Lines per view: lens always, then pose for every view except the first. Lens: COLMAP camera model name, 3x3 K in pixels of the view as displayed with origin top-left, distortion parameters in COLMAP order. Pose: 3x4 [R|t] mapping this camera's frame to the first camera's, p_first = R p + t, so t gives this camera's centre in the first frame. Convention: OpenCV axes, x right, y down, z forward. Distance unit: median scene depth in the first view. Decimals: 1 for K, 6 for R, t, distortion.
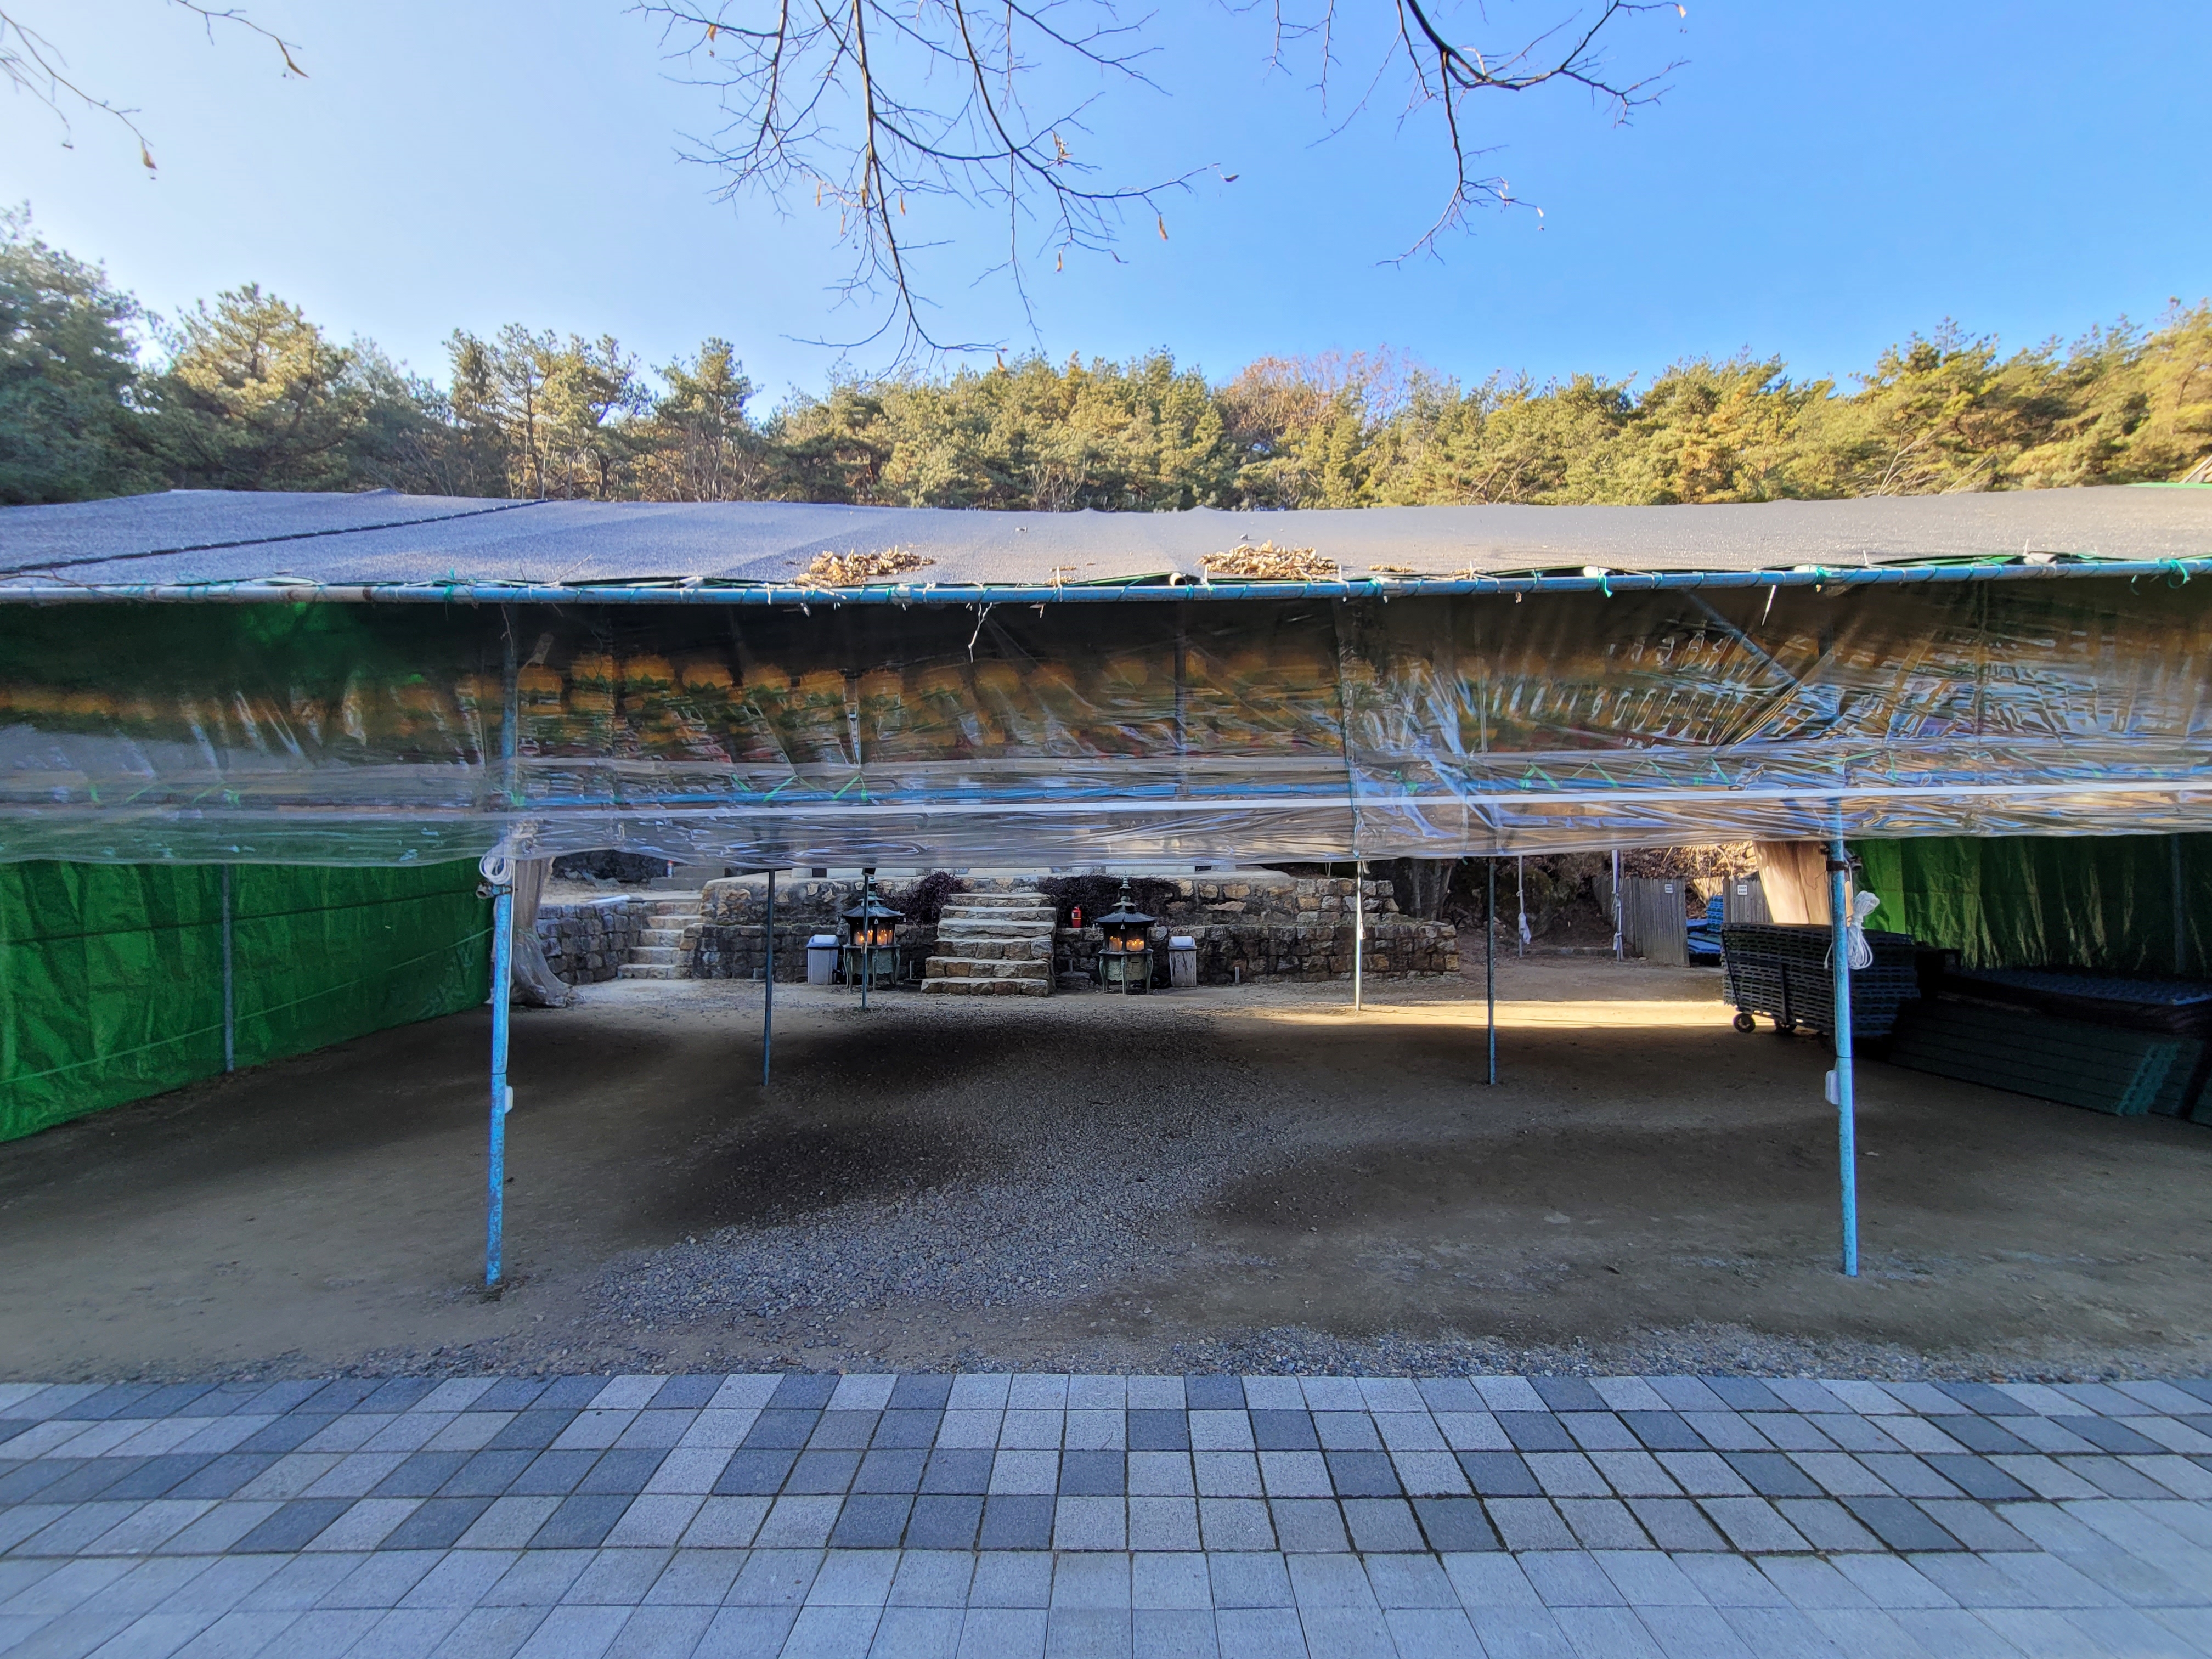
lens RADIAL K [[892.0, 0, 1106.0], [0, 892.0, 829.5], [0, 0, 1]] dist [-0.009495, 0.004286]
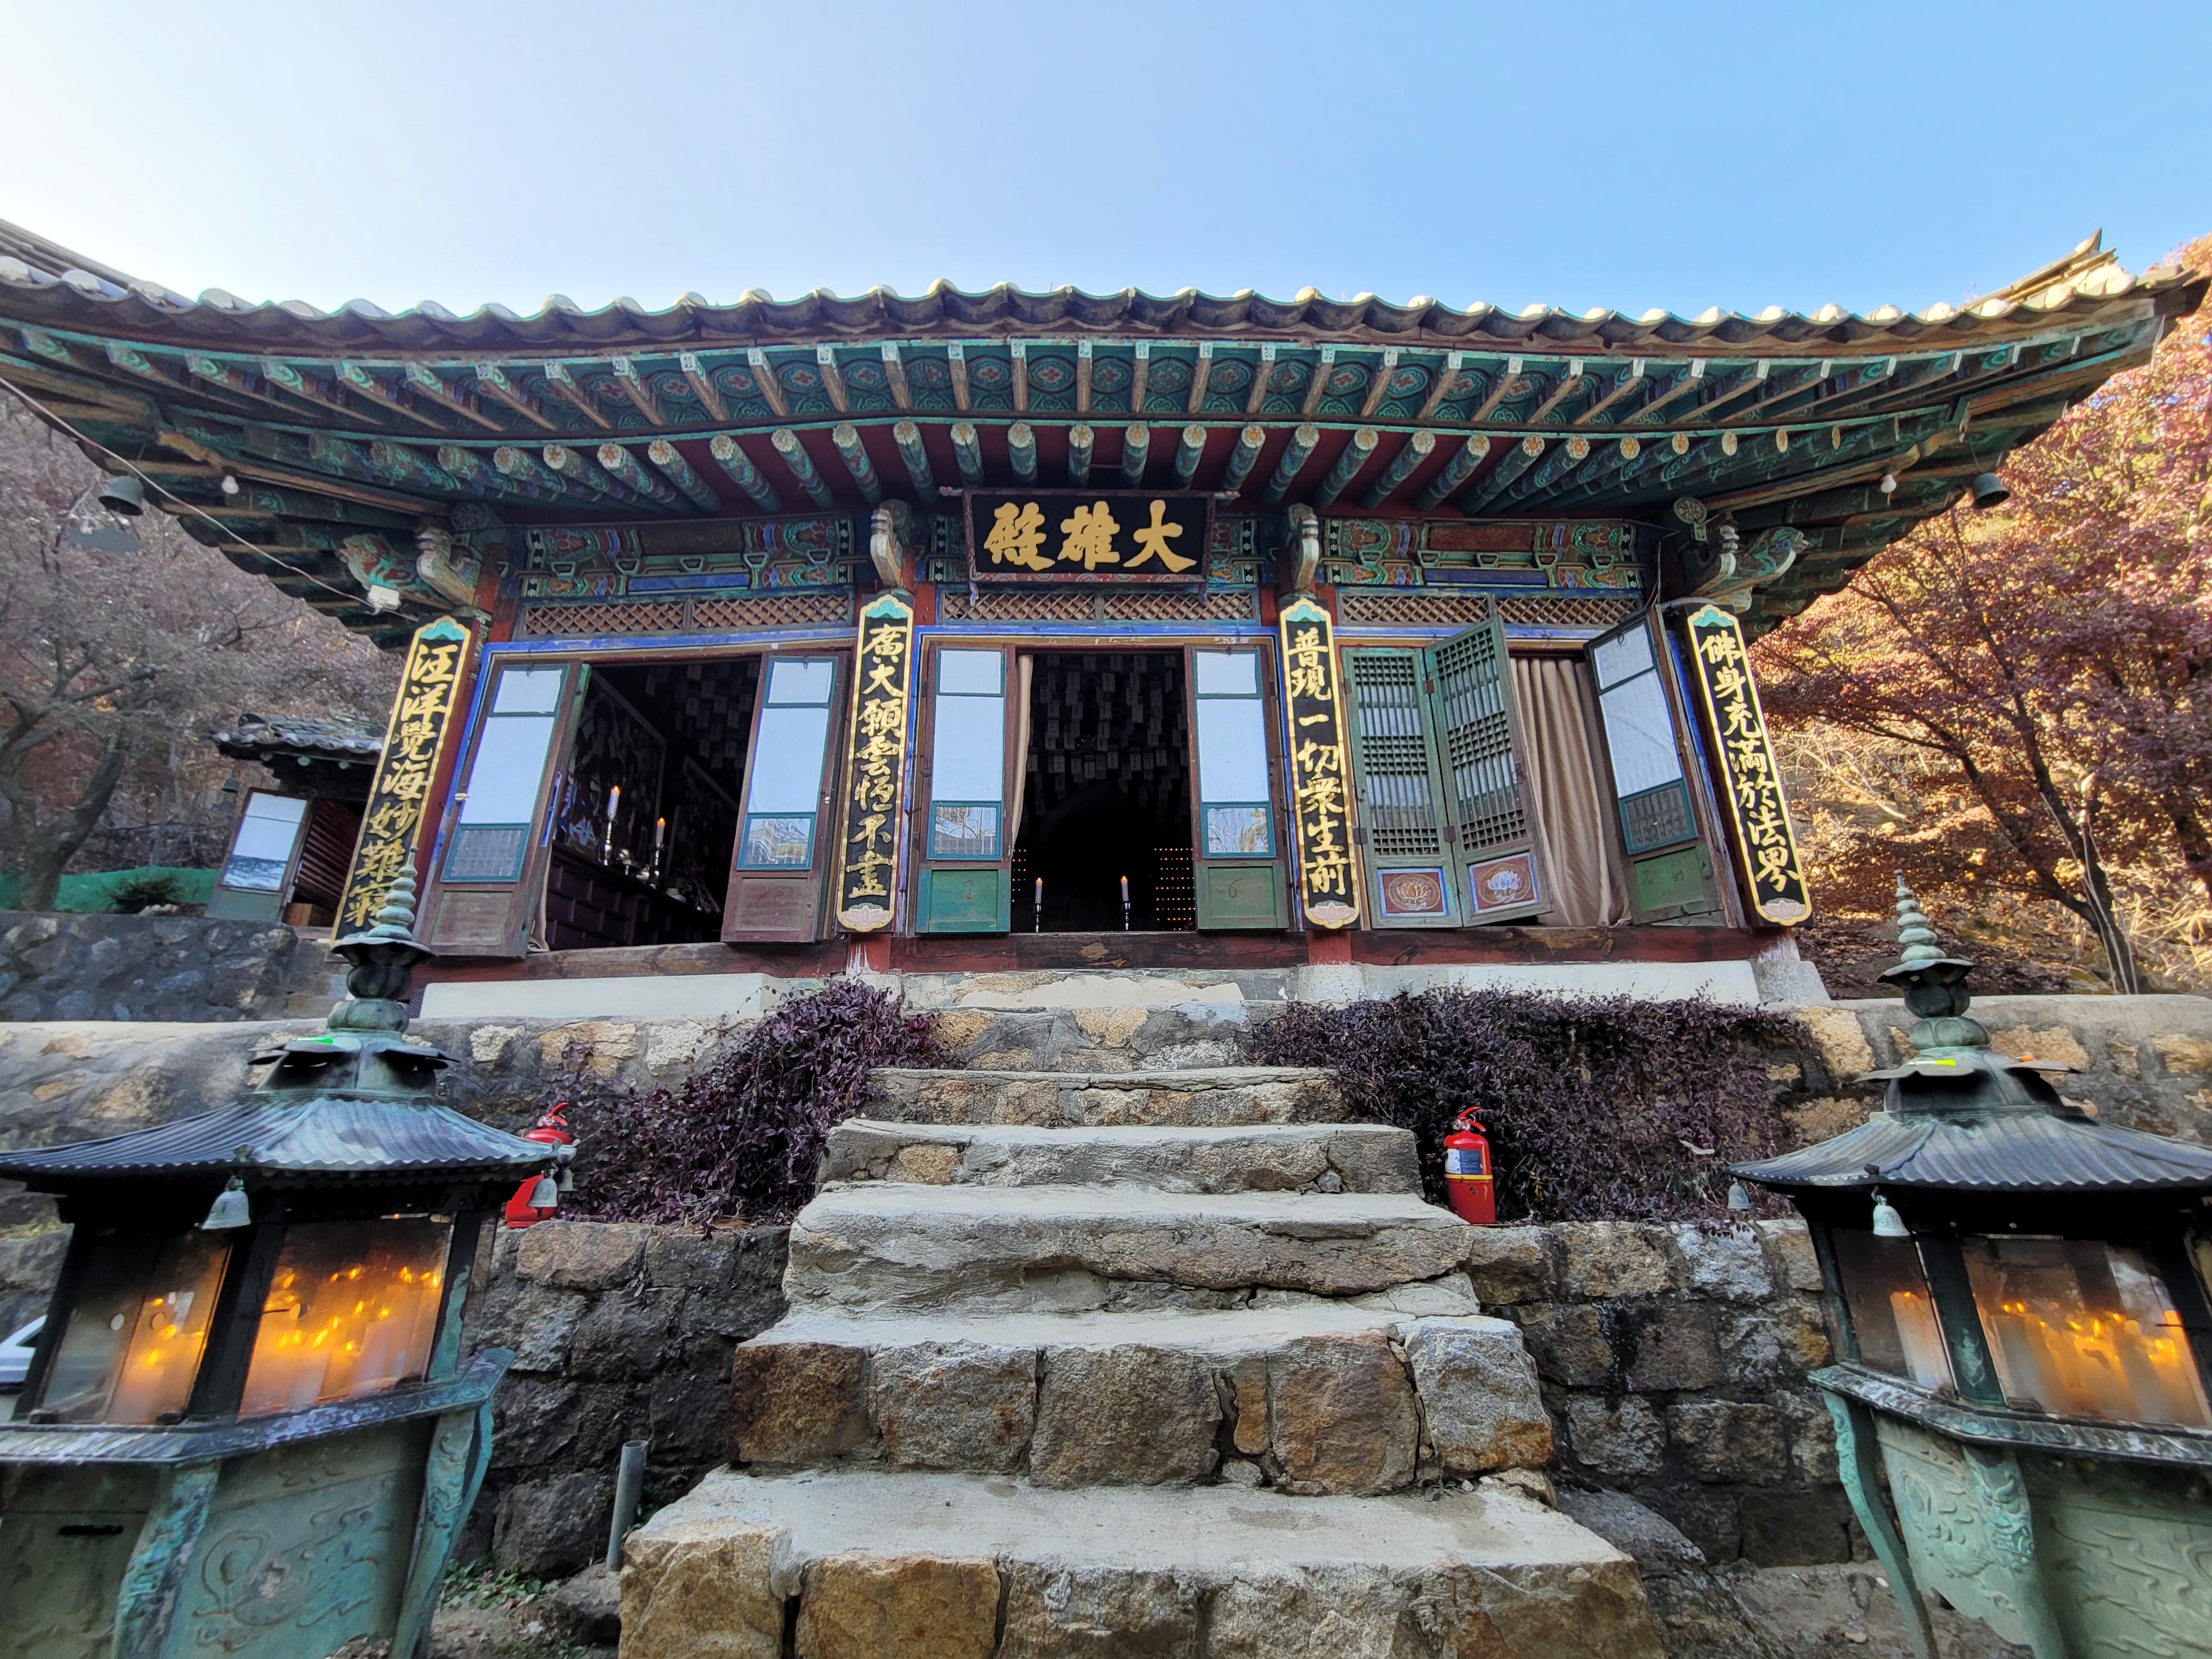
lens RADIAL K [[892.0, 0, 1106.0], [0, 892.0, 829.5], [0, 0, 1]] dist [-0.009495, 0.004286]
pose [[0.998788, 0.005866, 0.048873, -0.134920], [0.008493, 0.957445, -0.288492, 0.082551], [-0.048485, 0.288558, 0.956234, 0.798461]]
